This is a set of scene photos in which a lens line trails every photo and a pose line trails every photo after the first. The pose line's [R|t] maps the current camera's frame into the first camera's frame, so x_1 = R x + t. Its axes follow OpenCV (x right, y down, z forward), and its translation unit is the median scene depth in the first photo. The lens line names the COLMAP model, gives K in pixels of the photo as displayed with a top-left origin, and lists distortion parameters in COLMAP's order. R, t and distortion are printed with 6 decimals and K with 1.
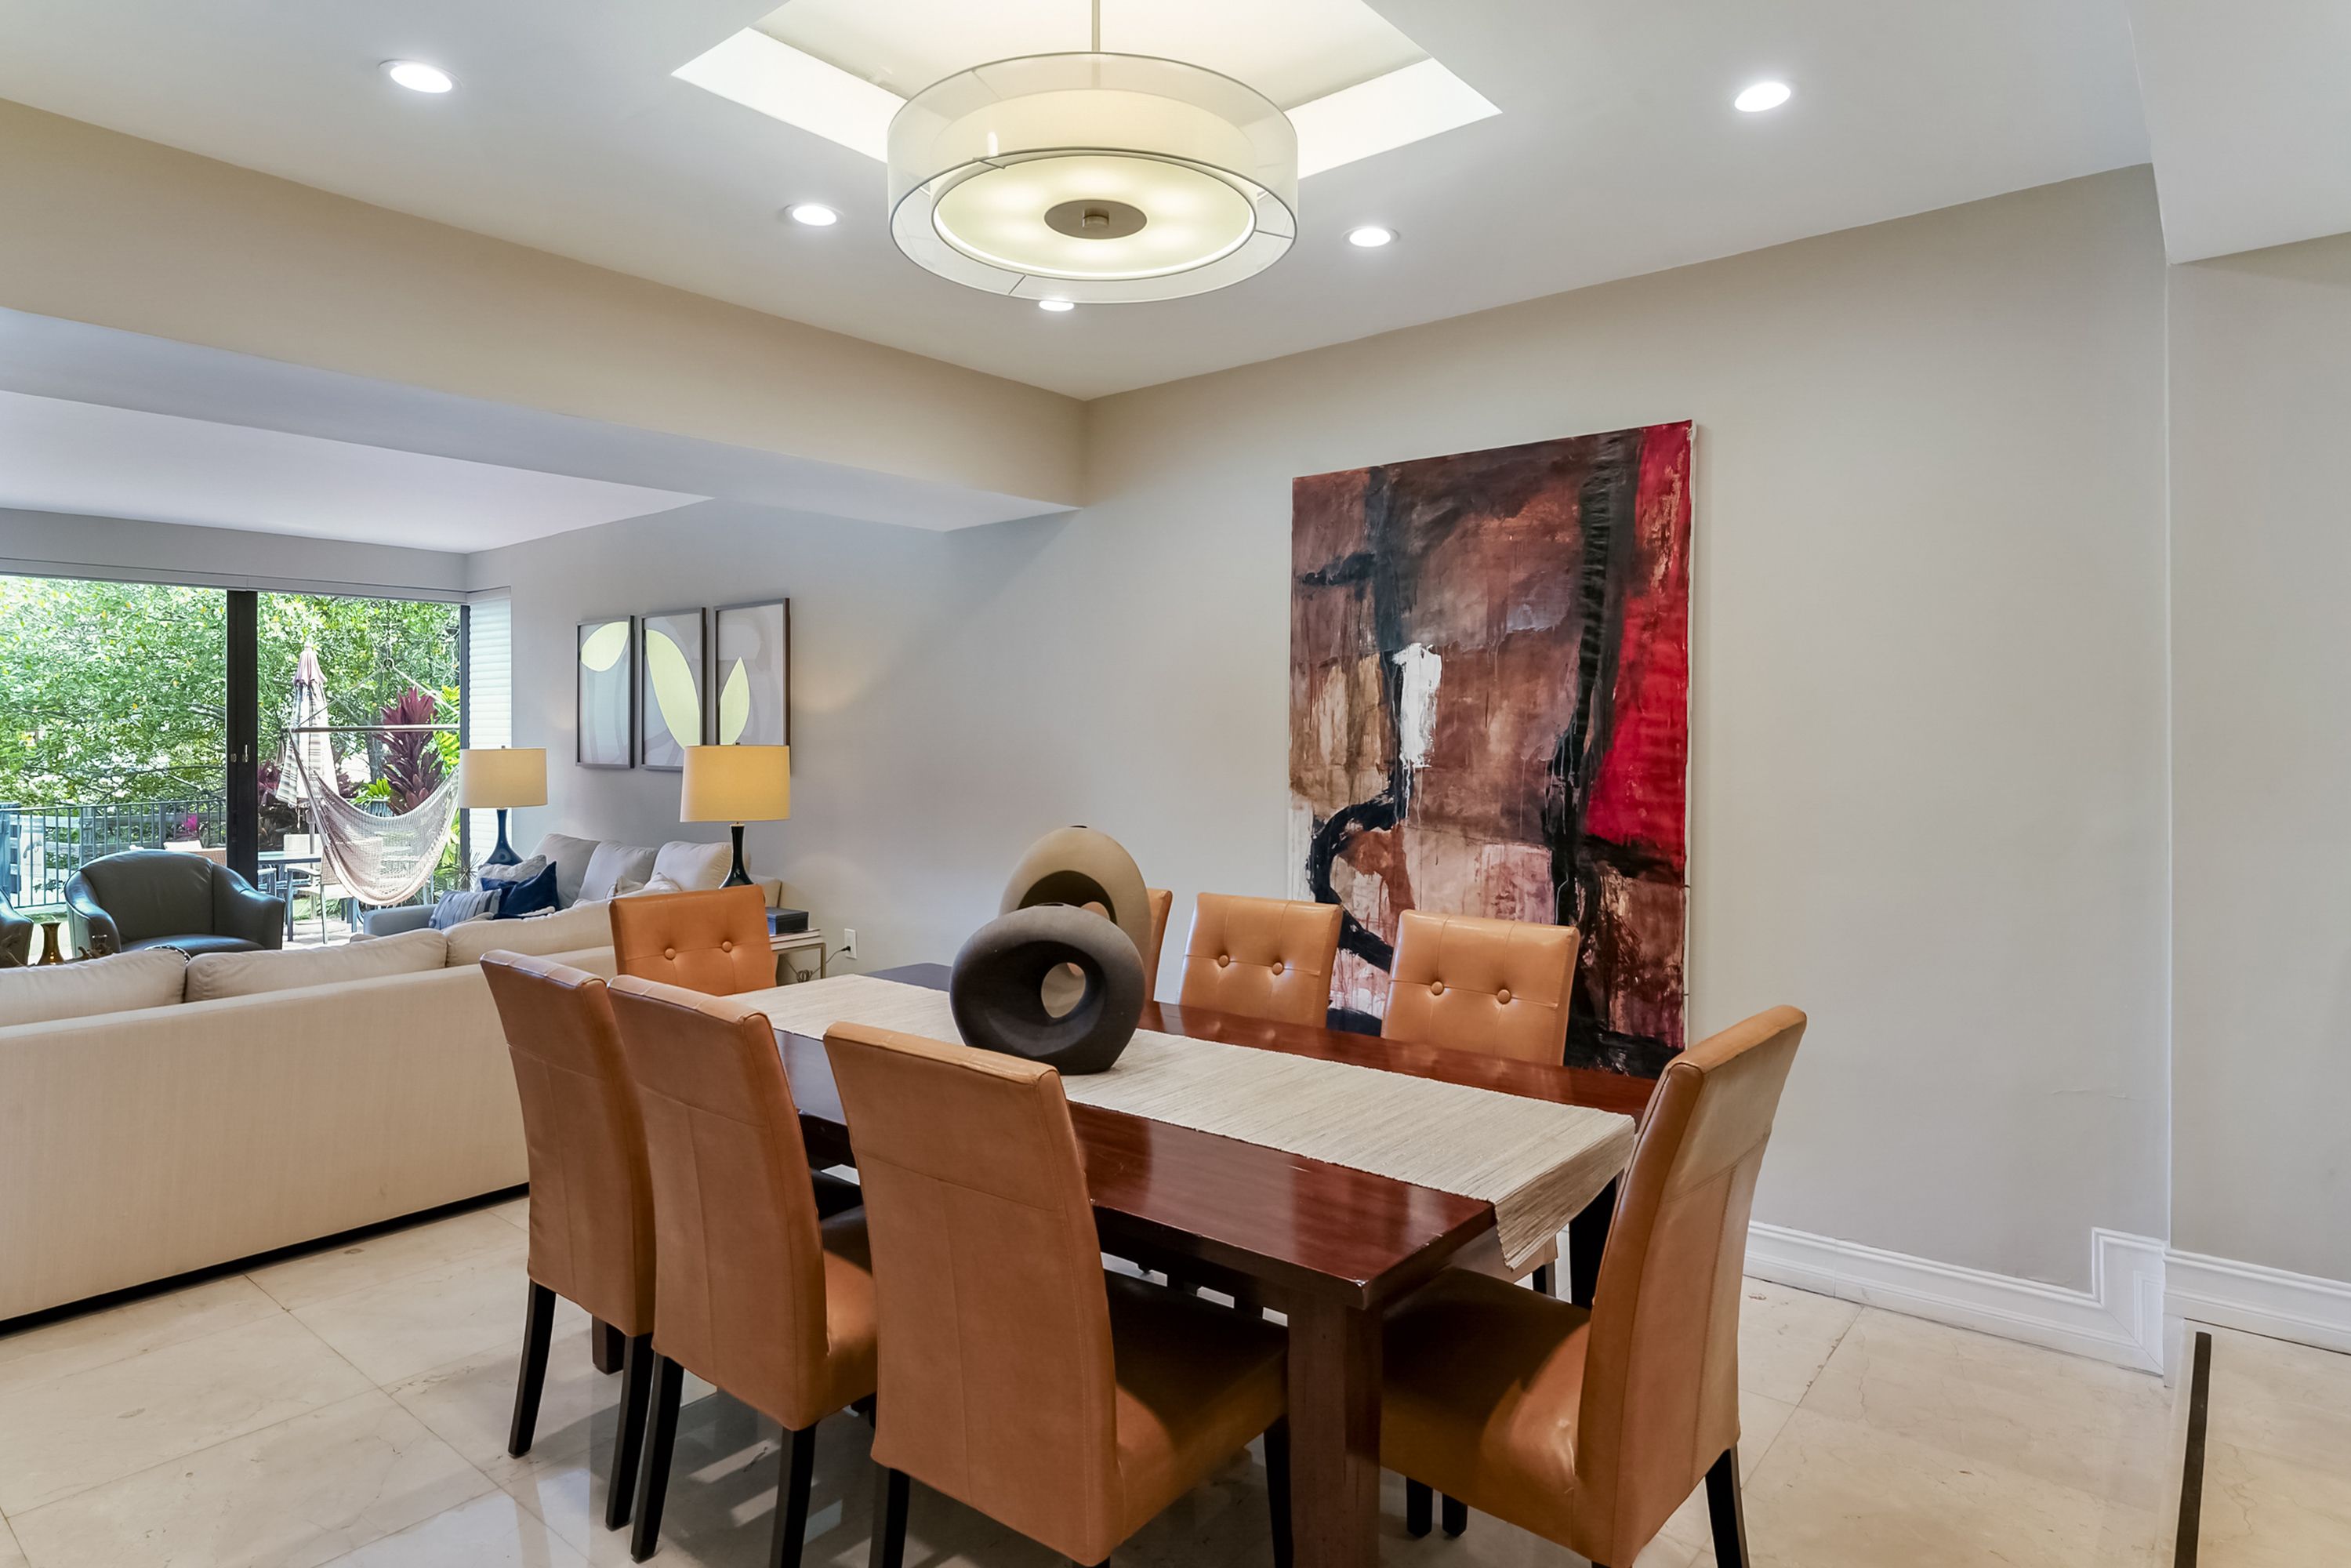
lens RADIAL K [[1278.5, 0, 1166.5], [0, 1278.5, 733.1], [0, 0, 1]] dist [0.003608, 0.001417]
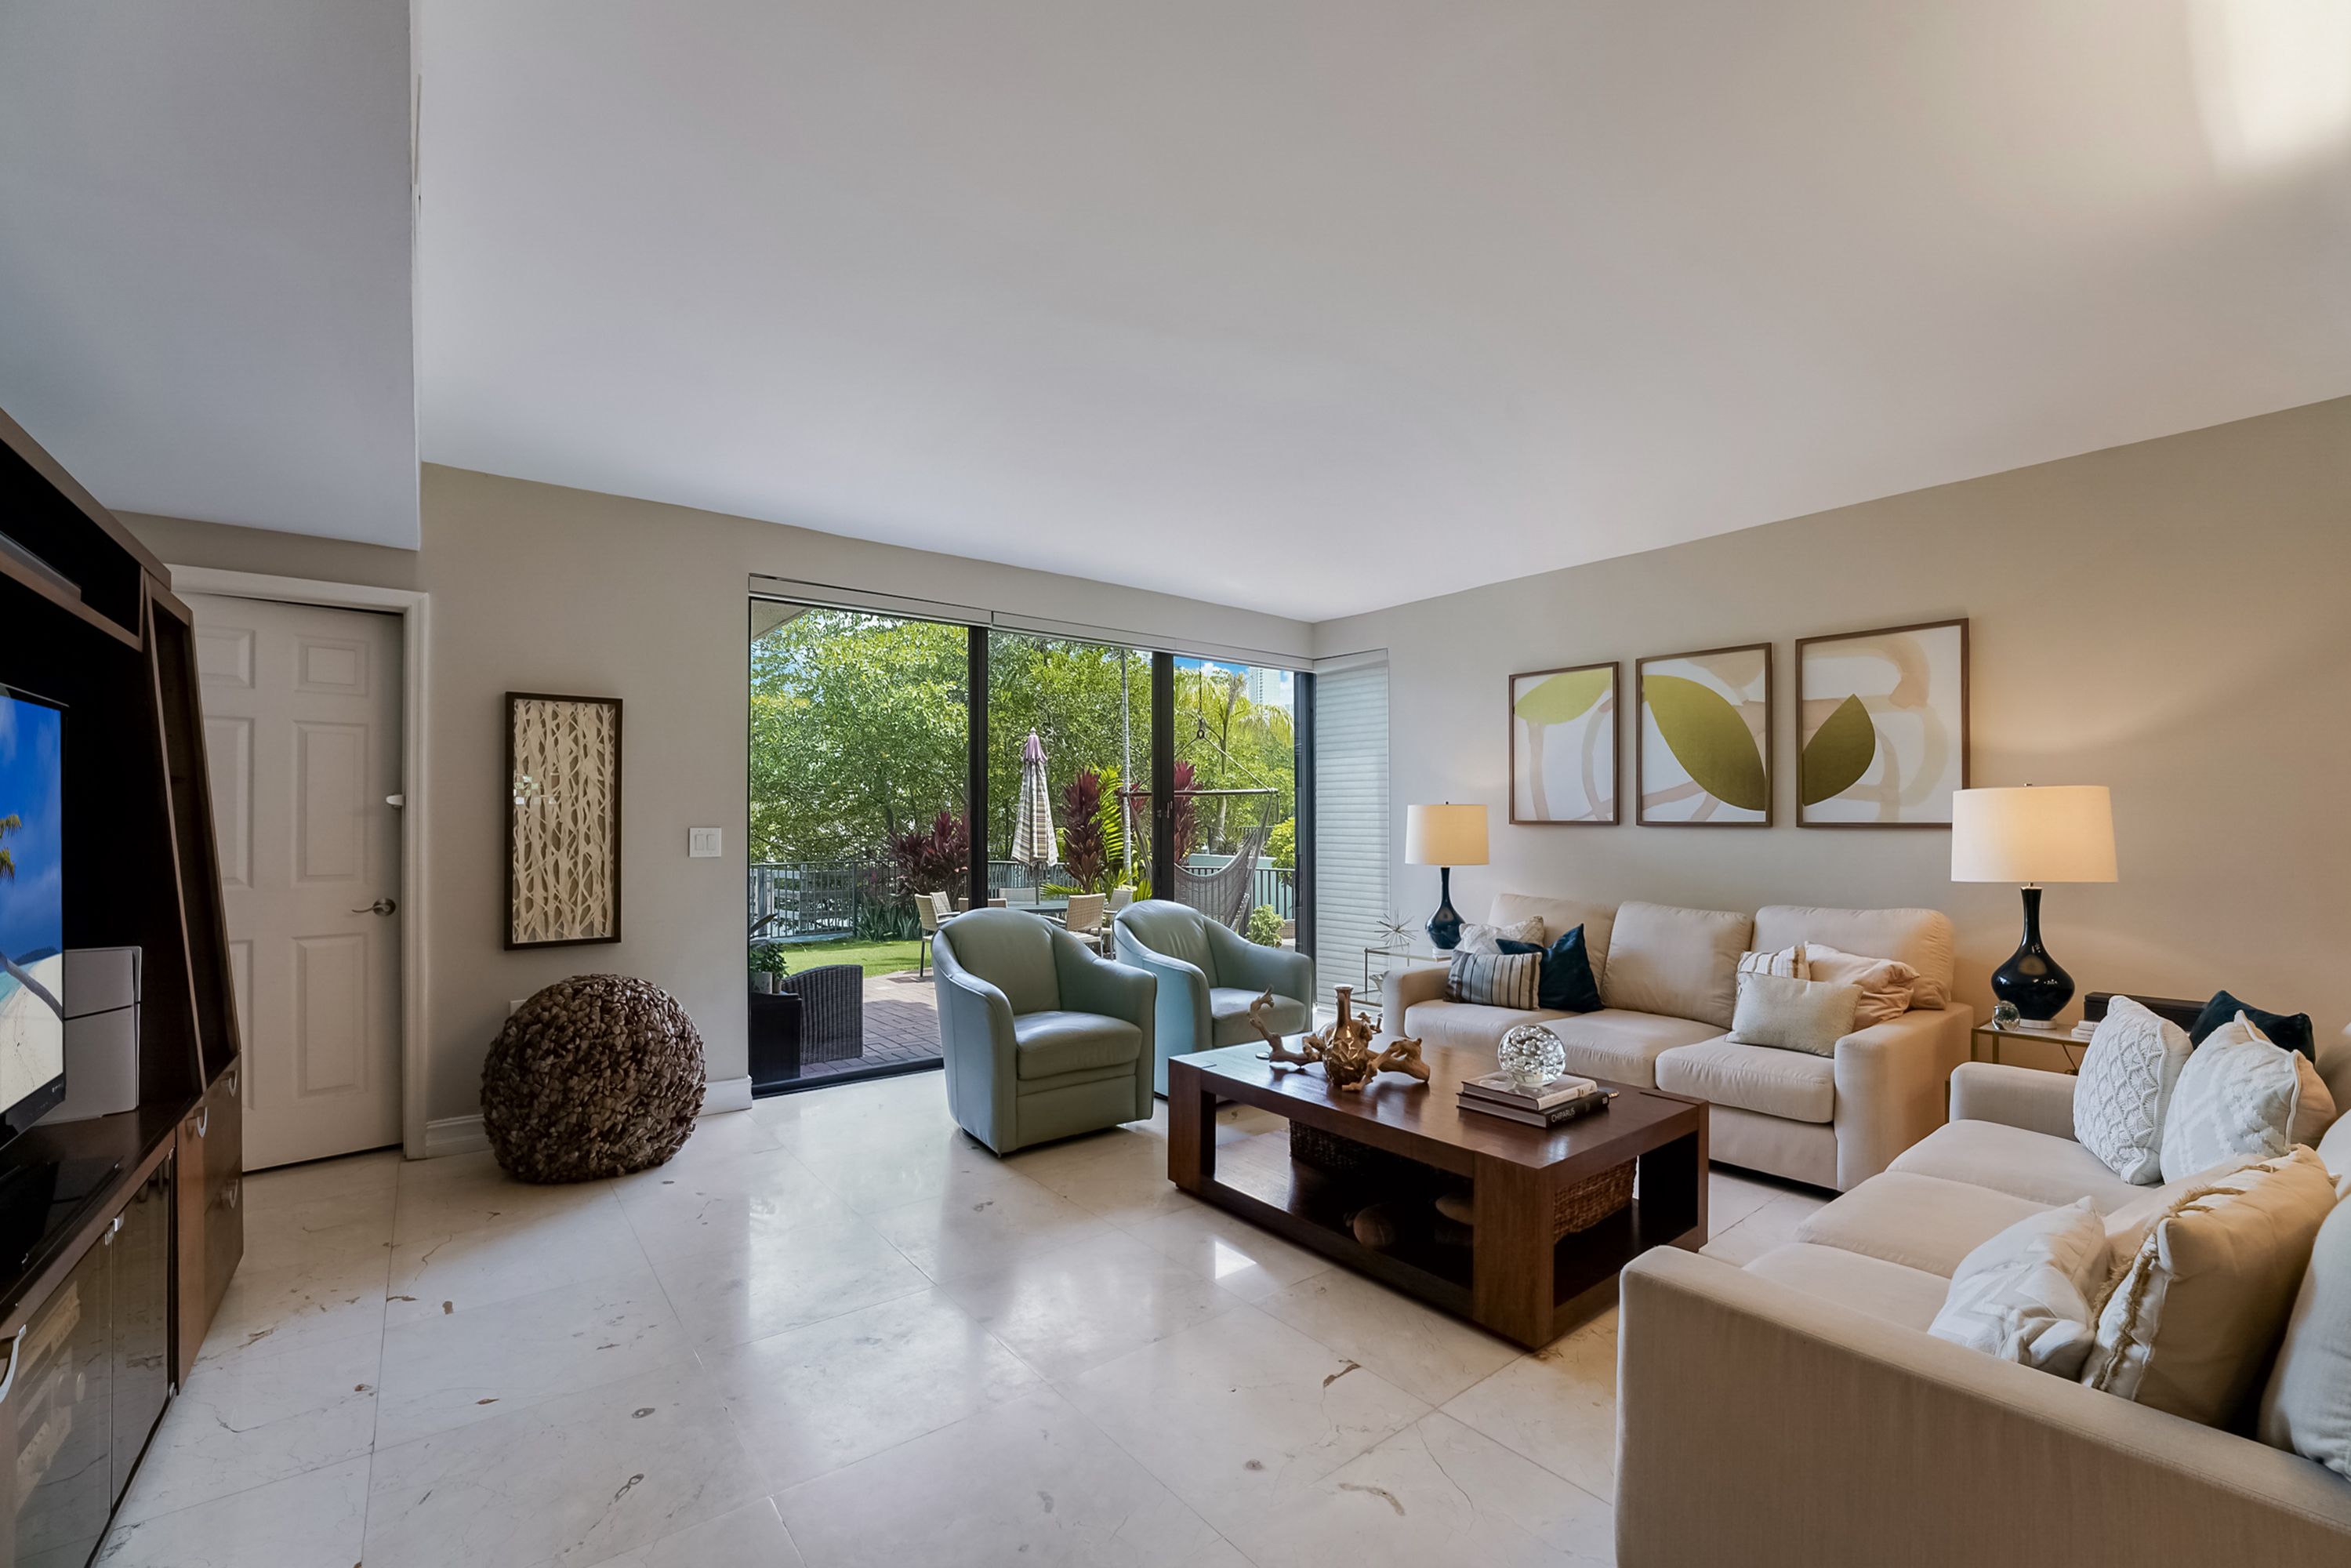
lens RADIAL K [[969.2, 0, 1169.2], [0, 969.2, 818.6], [0, 0, 1]] dist [-0.023869, 0.002133]
pose [[0.976872, 0.008344, -0.213664, -1.173788], [-0.009788, 0.999936, -0.005700, 0.060421], [0.213603, 0.007660, 0.976891, 0.492023]]
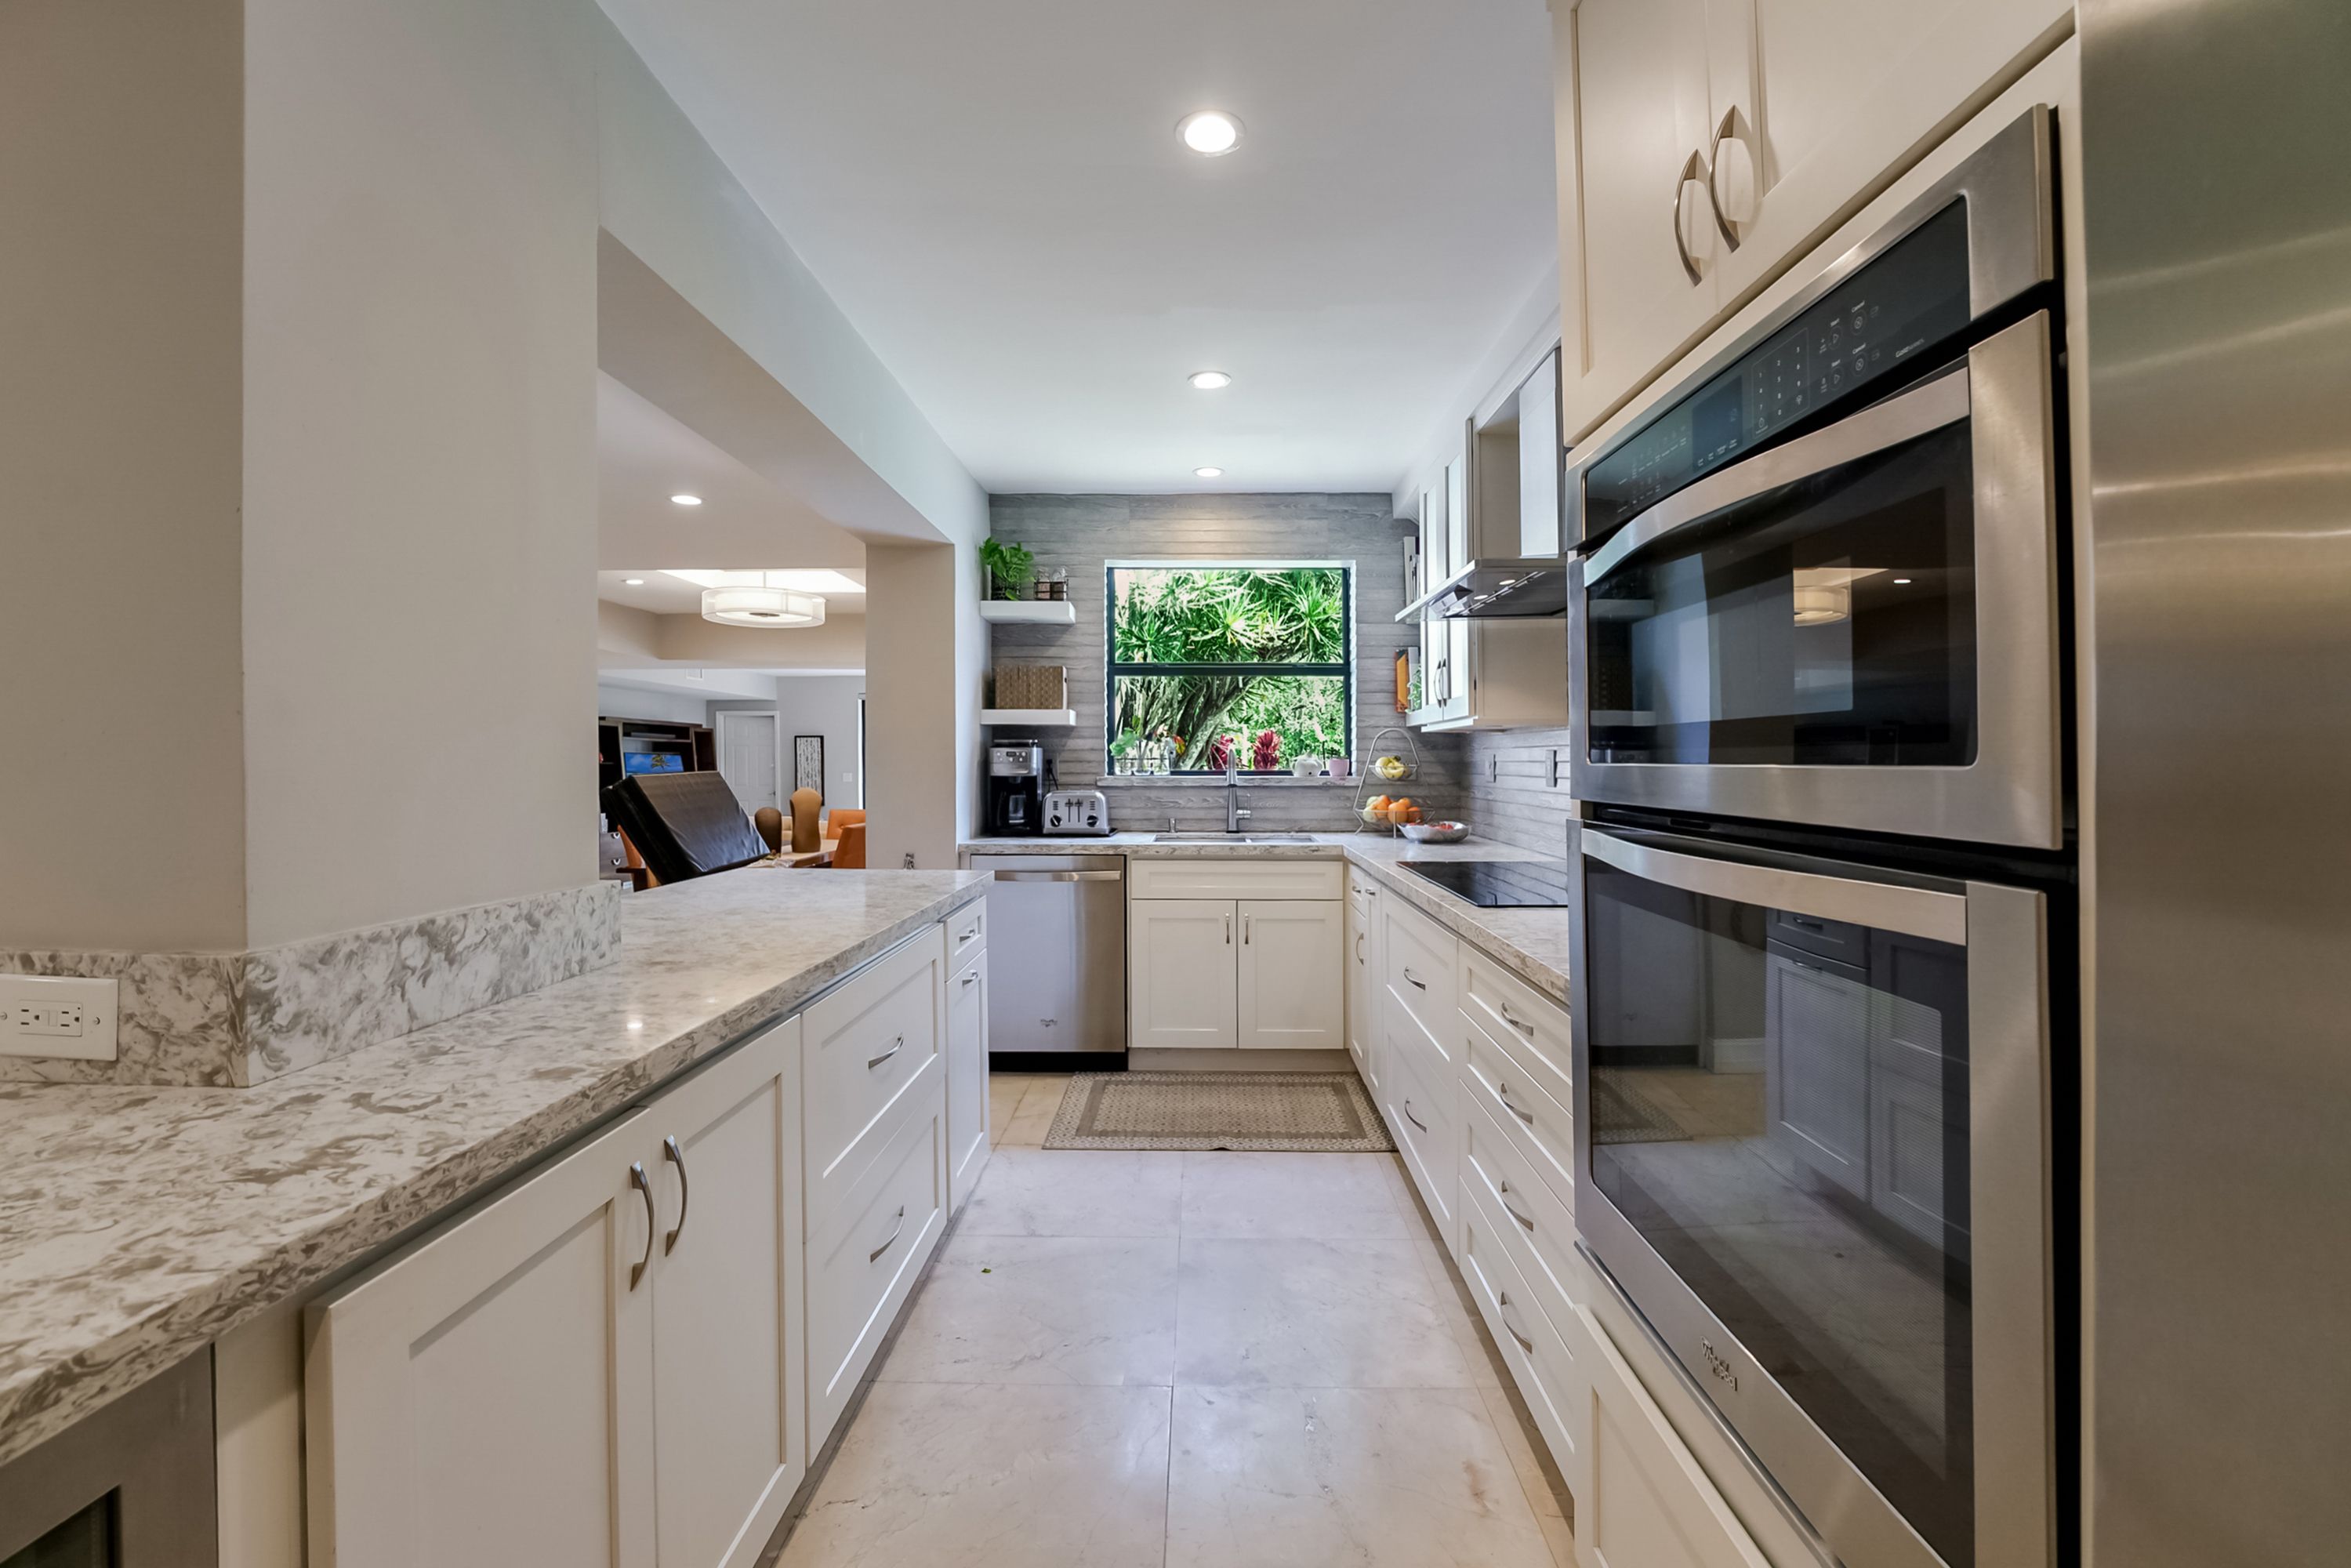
lens RADIAL K [[969.2, 0, 1181.4], [0, 969.2, 751.4], [0, 0, 1]] dist [-0.023869, 0.002133]
pose [[0.627888, 0.001167, -0.778303, 1.837218], [-0.005959, 0.999977, -0.003308, -0.010248], [0.778281, 0.006715, 0.627880, 0.148791]]
